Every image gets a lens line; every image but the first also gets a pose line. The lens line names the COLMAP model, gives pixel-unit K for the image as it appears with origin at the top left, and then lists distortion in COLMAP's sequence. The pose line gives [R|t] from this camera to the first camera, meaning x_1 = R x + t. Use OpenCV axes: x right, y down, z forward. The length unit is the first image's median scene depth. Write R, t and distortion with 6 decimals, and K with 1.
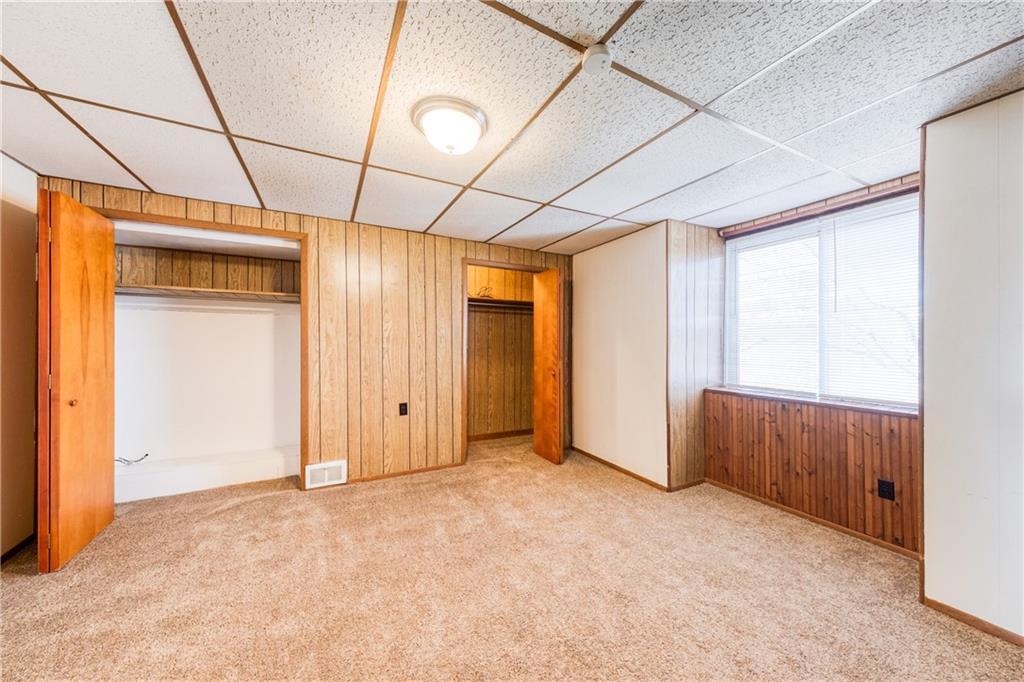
lens RADIAL K [[353.5, 0, 512.0], [0, 353.5, 341.0], [0, 0, 1]] dist [0.001395, -0.000159]
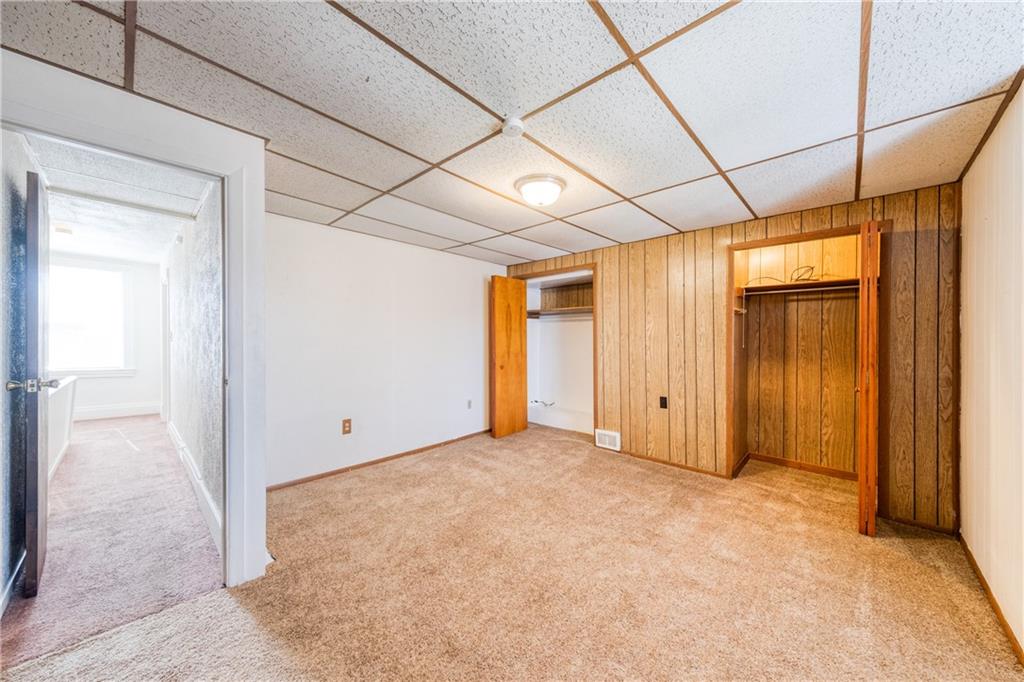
lens RADIAL K [[353.5, 0, 512.0], [0, 353.5, 341.0], [0, 0, 1]] dist [0.001395, -0.000159]
pose [[0.317294, 0.002535, -0.948324, 0.593582], [0.001477, 0.999994, 0.003167, 0.000750], [0.948326, -0.002406, 0.317288, 0.228245]]
